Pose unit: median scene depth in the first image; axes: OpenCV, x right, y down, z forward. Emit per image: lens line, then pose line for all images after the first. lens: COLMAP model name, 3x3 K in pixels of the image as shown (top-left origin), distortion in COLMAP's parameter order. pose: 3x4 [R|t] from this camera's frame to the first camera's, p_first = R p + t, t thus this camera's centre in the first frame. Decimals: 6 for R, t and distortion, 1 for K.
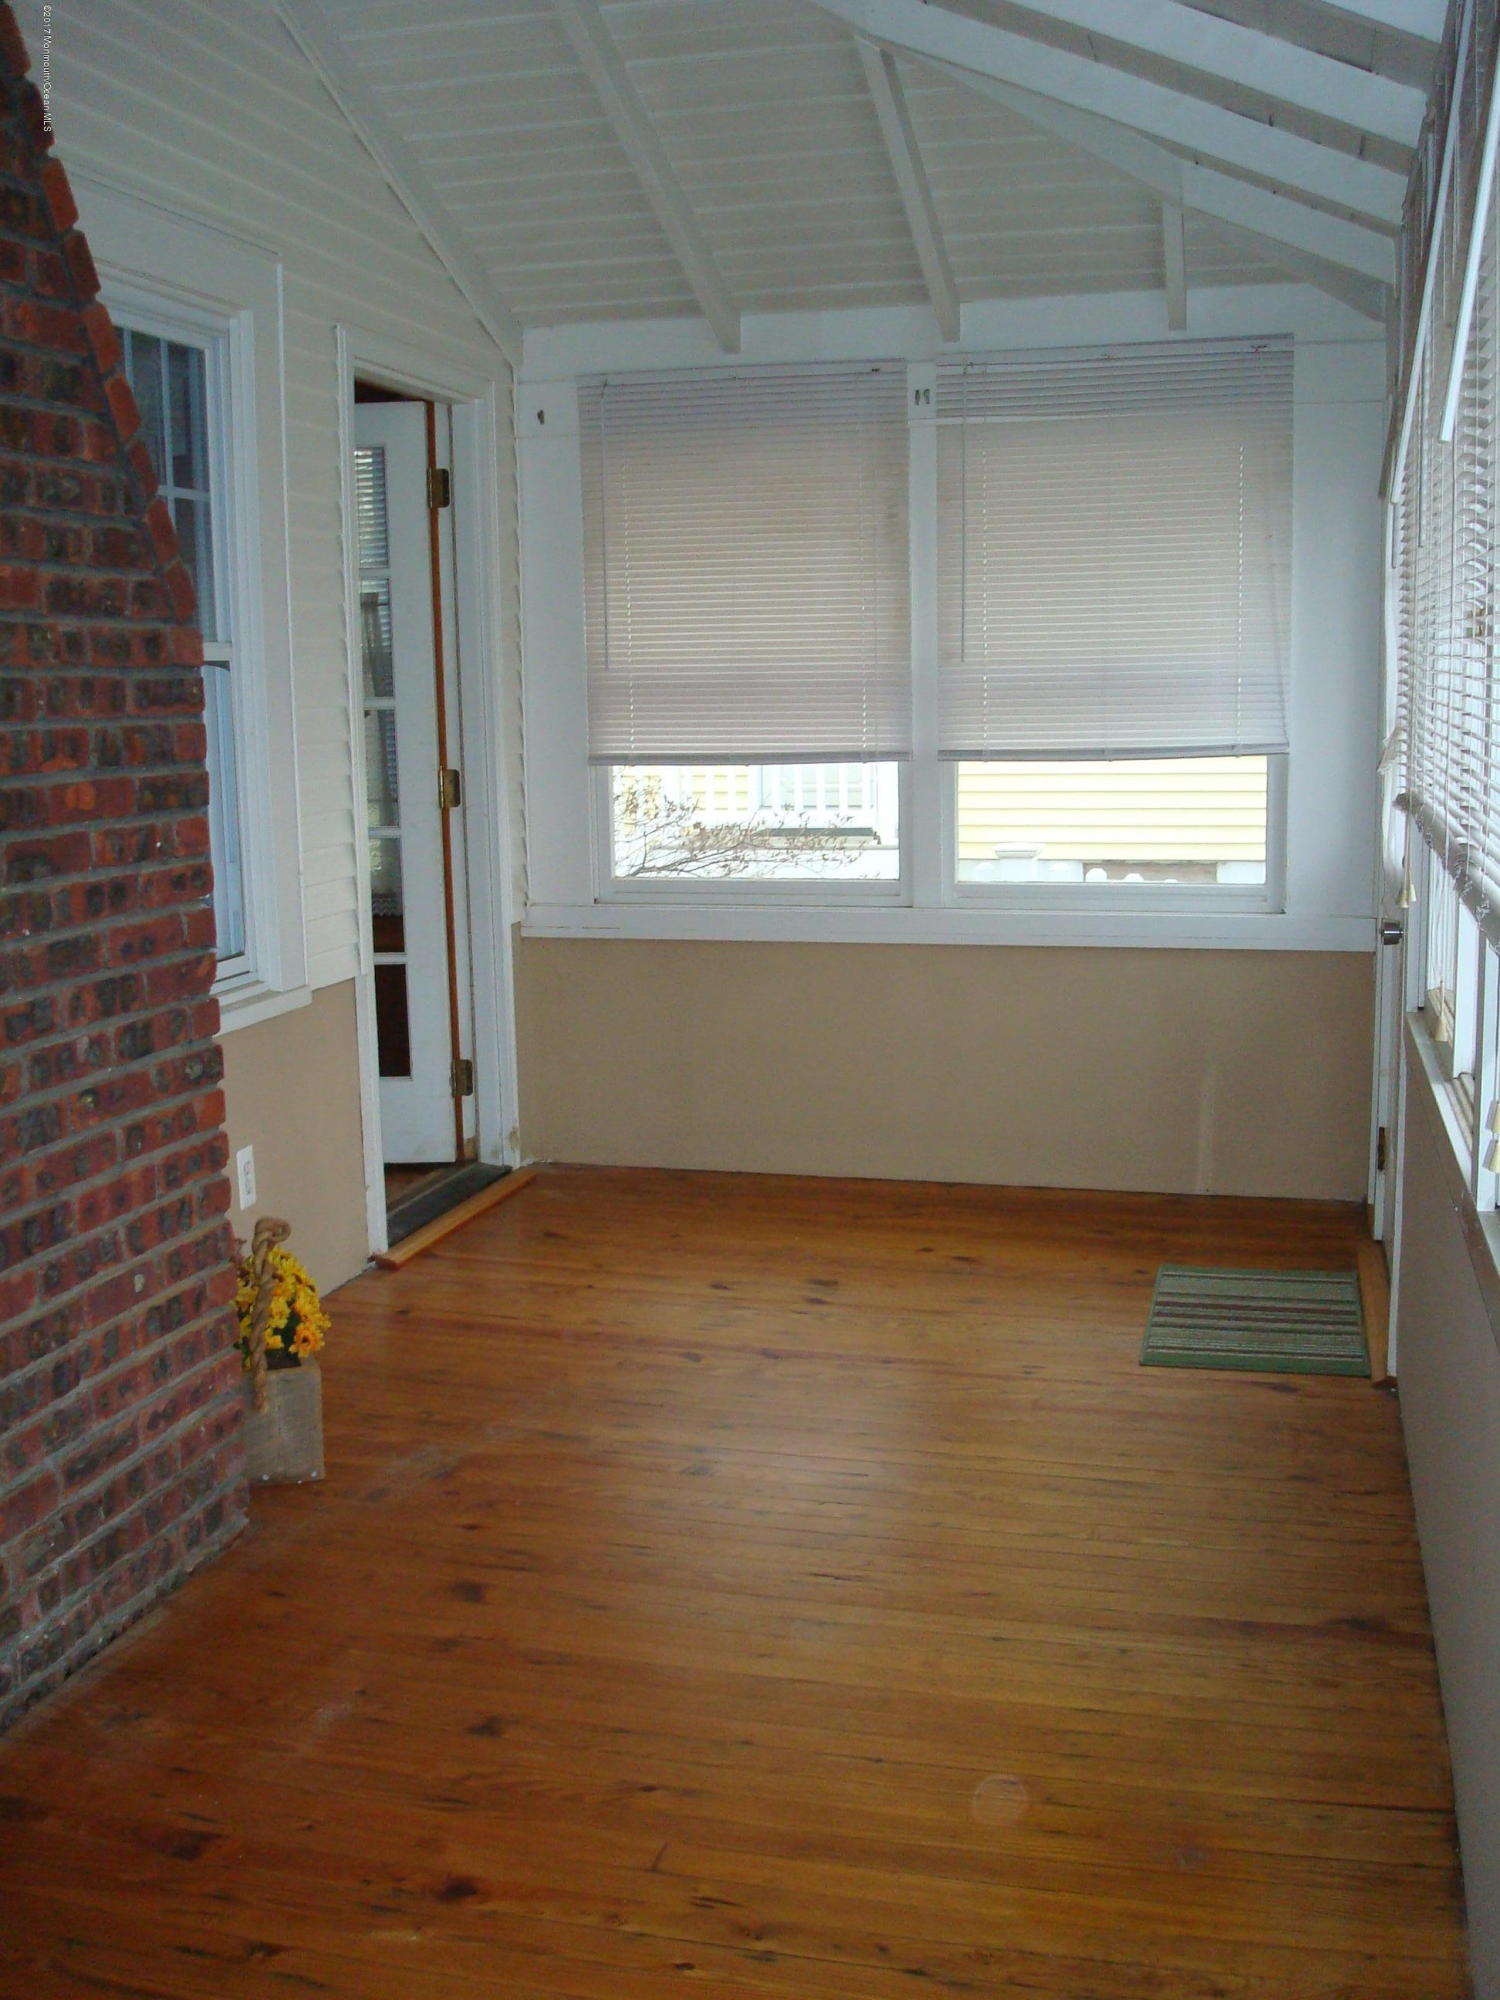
lens RADIAL K [[2103.7, 0, 754.0], [0, 2103.7, 999.3], [0, 0, 1]] dist [-0.080355, -0.044523]
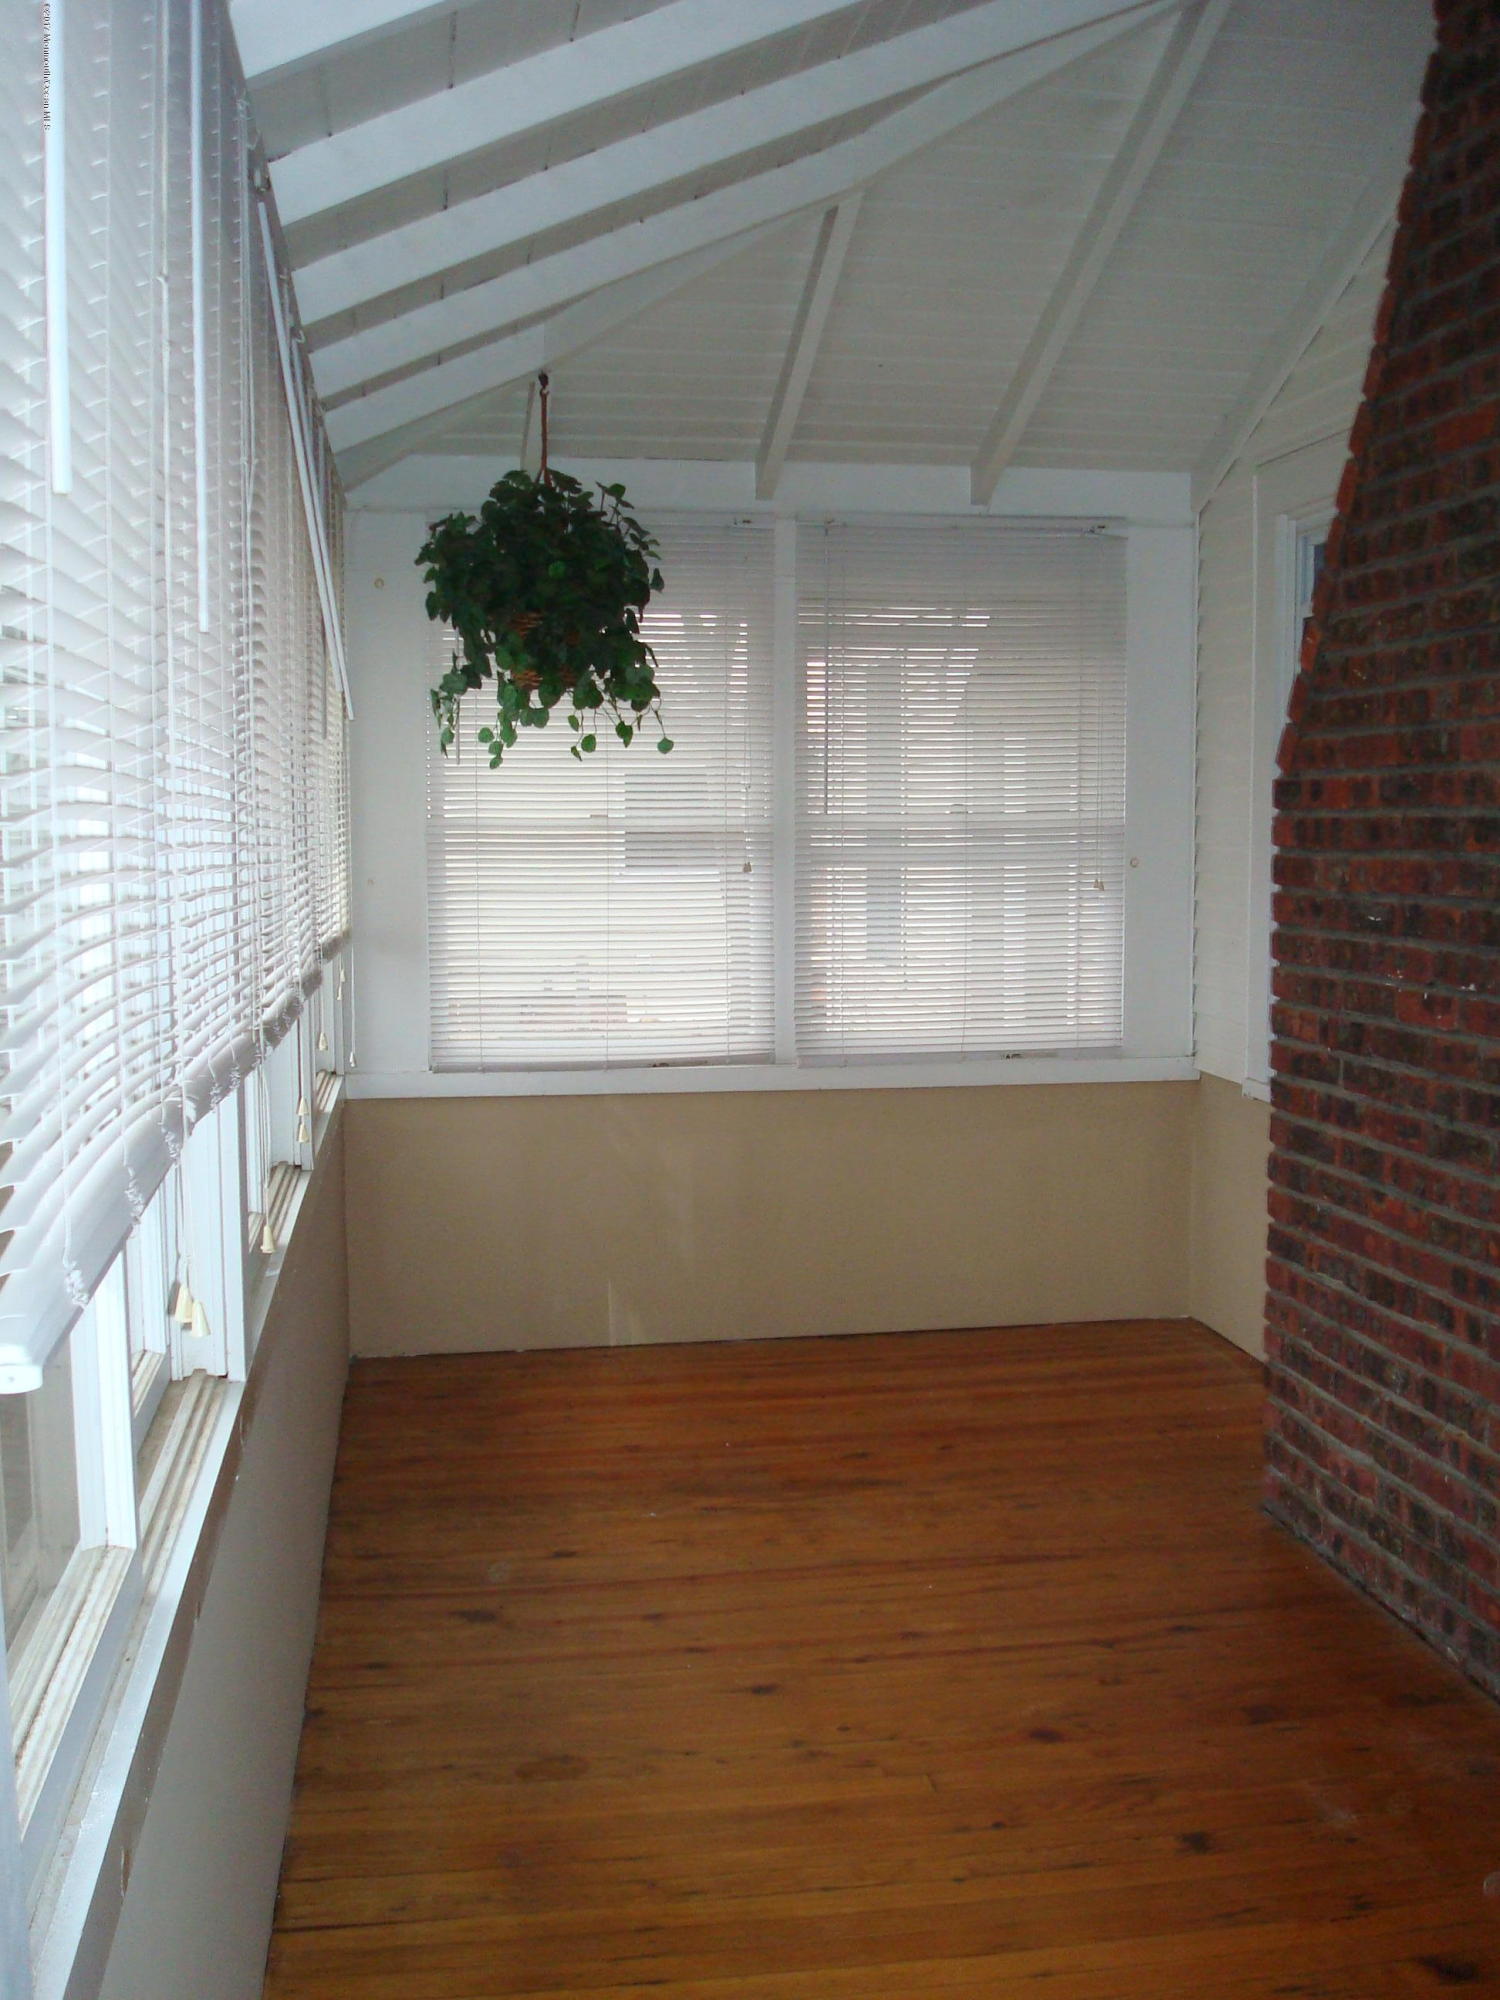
lens RADIAL K [[2103.7, 0, 754.0], [0, 2103.7, 999.3], [0, 0, 1]] dist [-0.080355, -0.044523]
pose [[-0.921112, 0.057553, -0.385021, 0.488438], [-0.036873, 0.971667, 0.233459, -0.314238], [0.387548, 0.229239, -0.892892, 1.908394]]
